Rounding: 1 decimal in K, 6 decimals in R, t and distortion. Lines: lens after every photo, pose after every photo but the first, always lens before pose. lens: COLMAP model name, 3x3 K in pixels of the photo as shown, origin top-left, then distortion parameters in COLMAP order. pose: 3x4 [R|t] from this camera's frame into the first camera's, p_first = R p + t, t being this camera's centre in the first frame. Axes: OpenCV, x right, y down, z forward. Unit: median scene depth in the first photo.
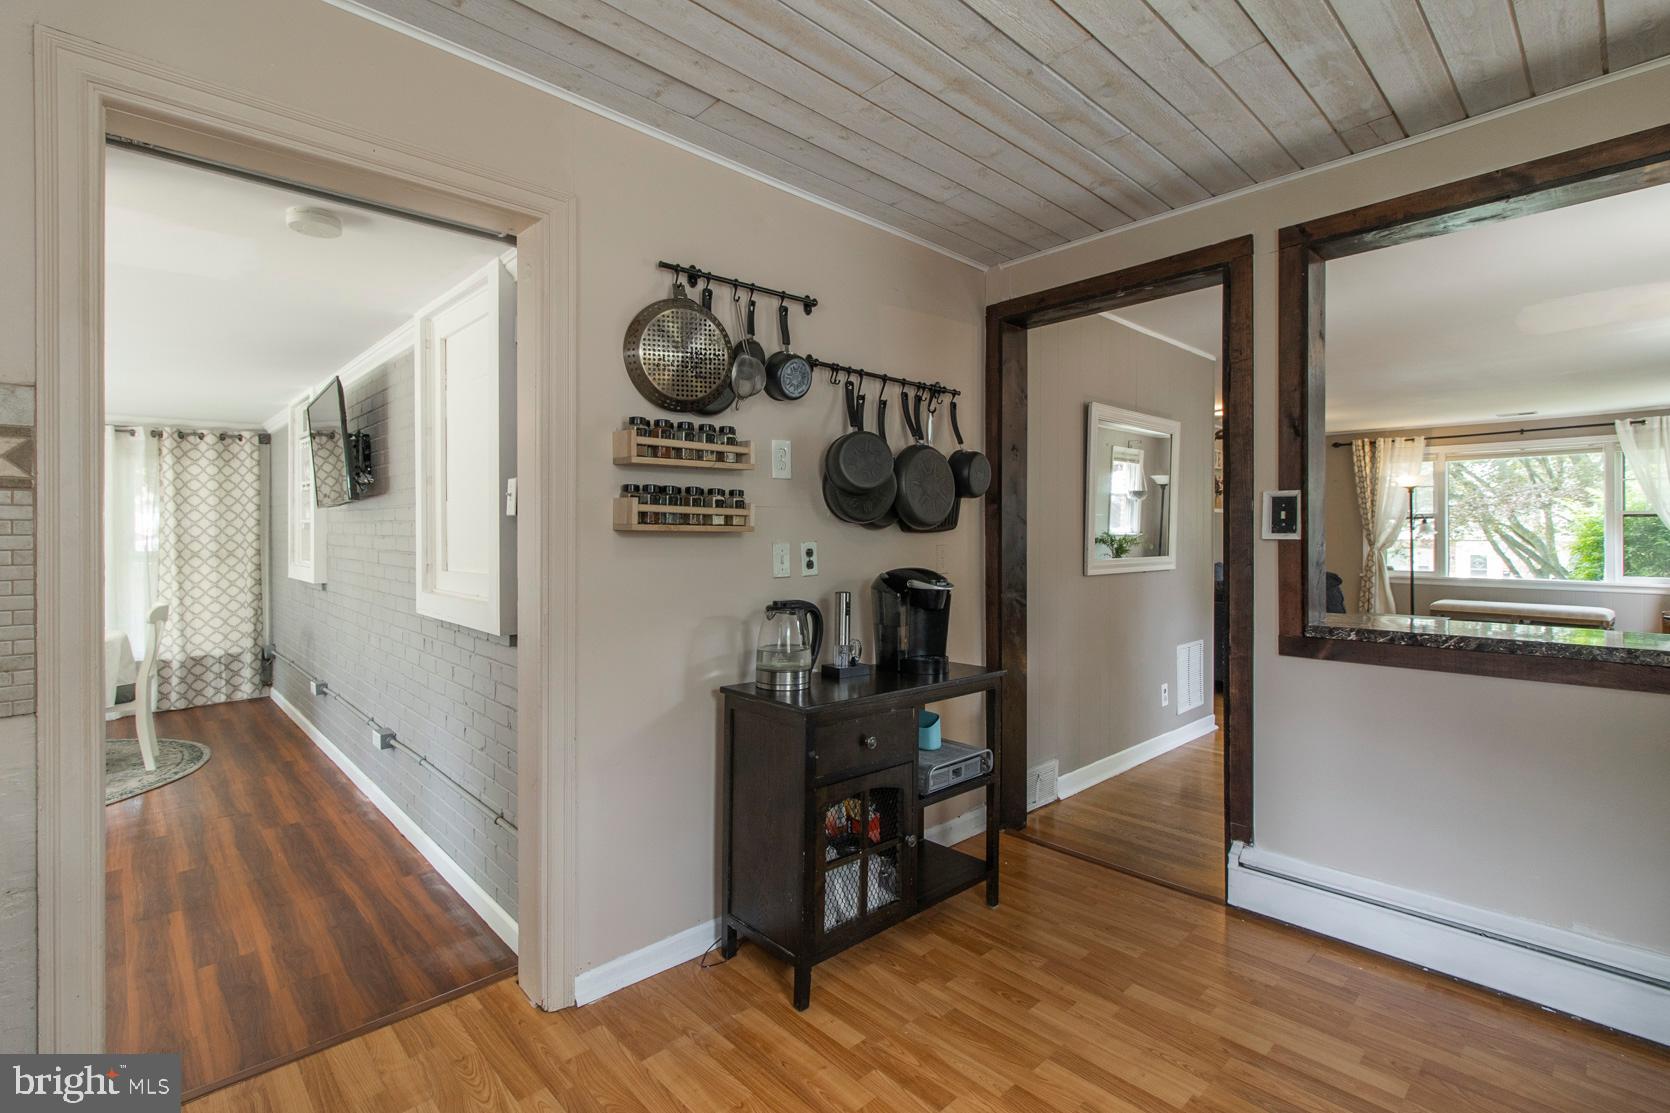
lens RADIAL K [[765.8, 0, 843.2], [0, 765.8, 533.1], [0, 0, 1]] dist [0.002455, 0.000225]
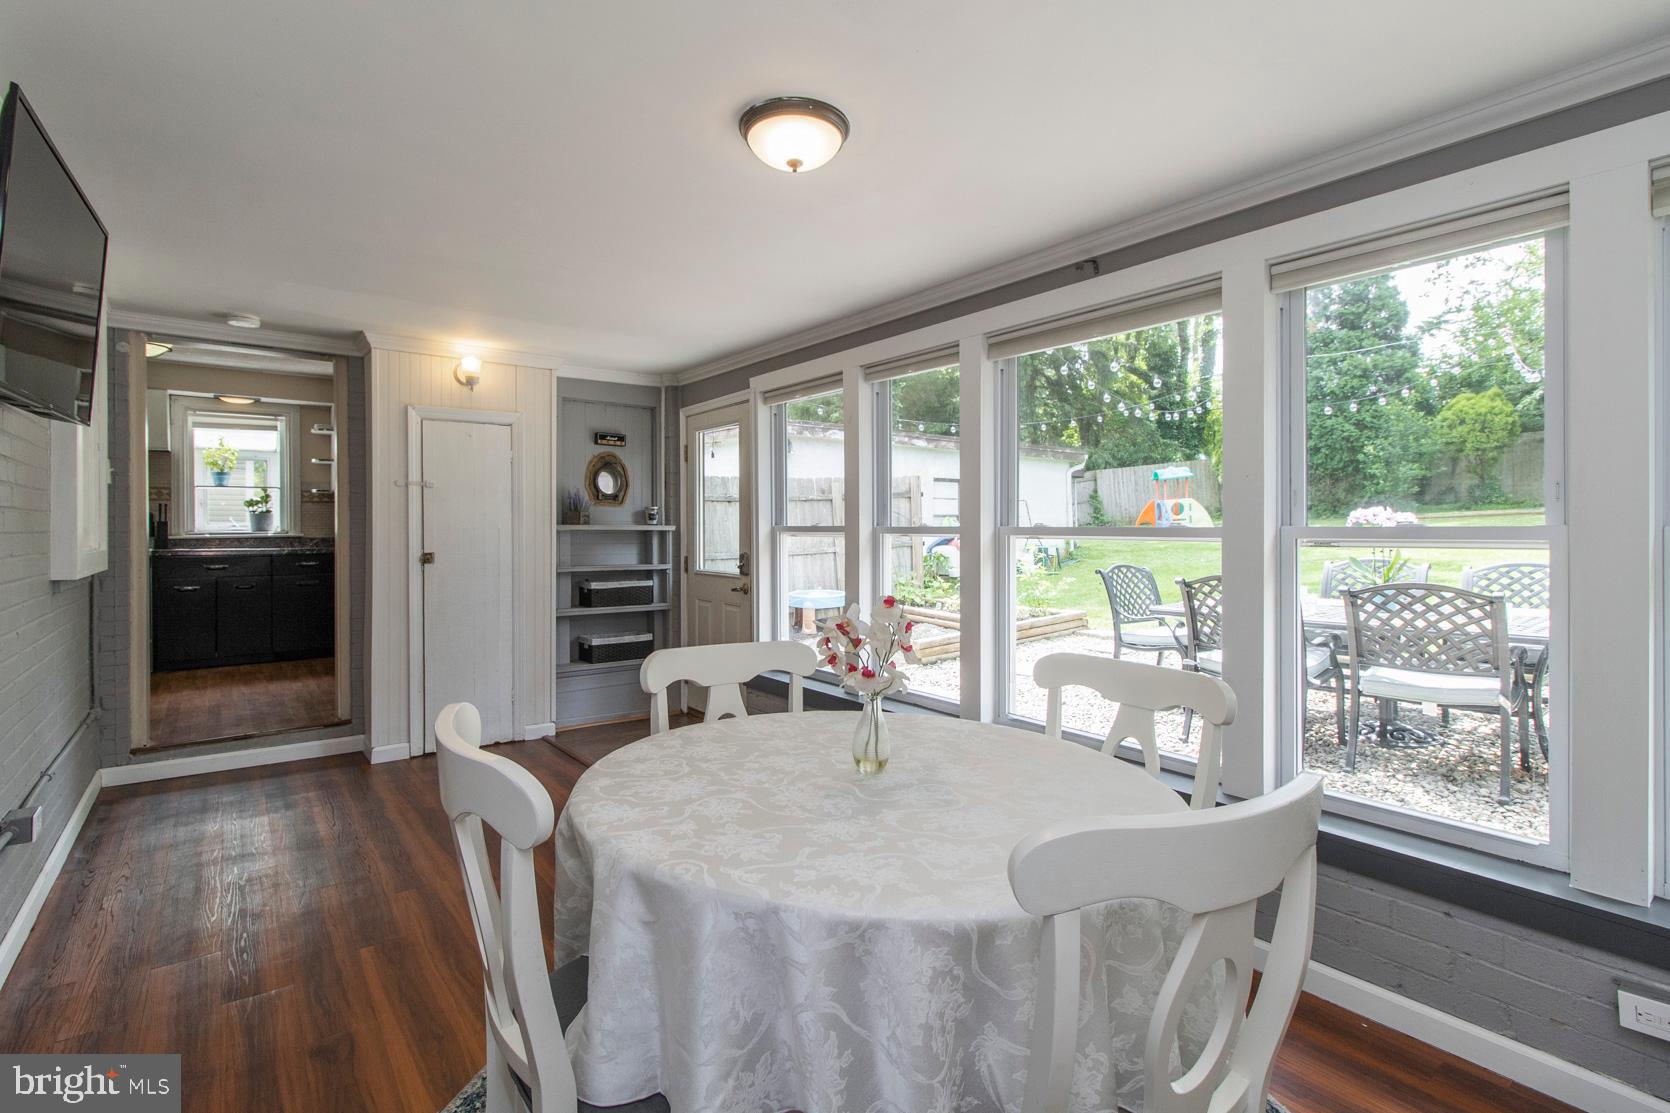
lens RADIAL K [[783.5, 0, 829.5], [0, 783.5, 526.4], [0, 0, 1]] dist [0.001885, 0.000044]
pose [[-0.994543, 0.003227, 0.104273, -0.775700], [0.003453, 0.999992, 0.001983, 0.024655], [-0.104266, 0.002332, -0.994547, 0.930627]]
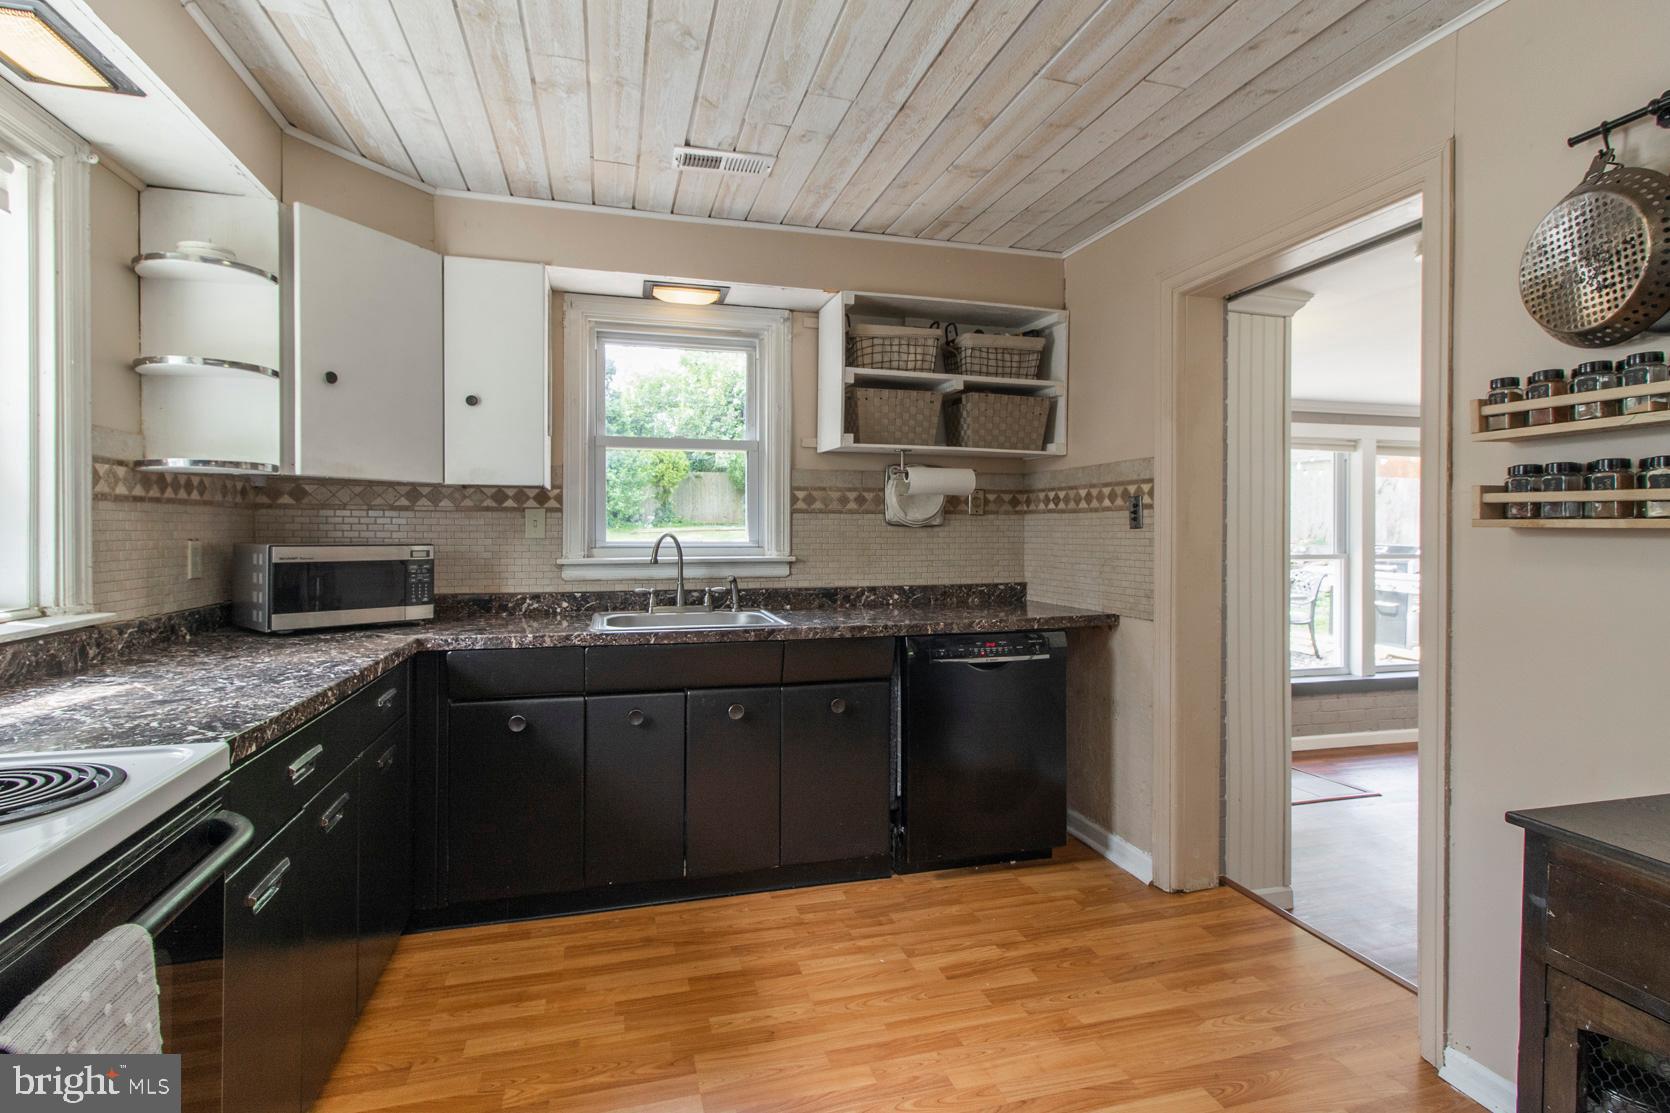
lens RADIAL K [[797.3, 0, 841.6], [0, 797.3, 535.3], [0, 0, 1]] dist [0.003636, 0.000189]
pose [[-0.463521, 0.003593, -0.886078, 0.259959], [-0.003478, 0.999977, 0.005875, 0.000682], [0.886079, 0.005805, -0.463498, 0.277382]]
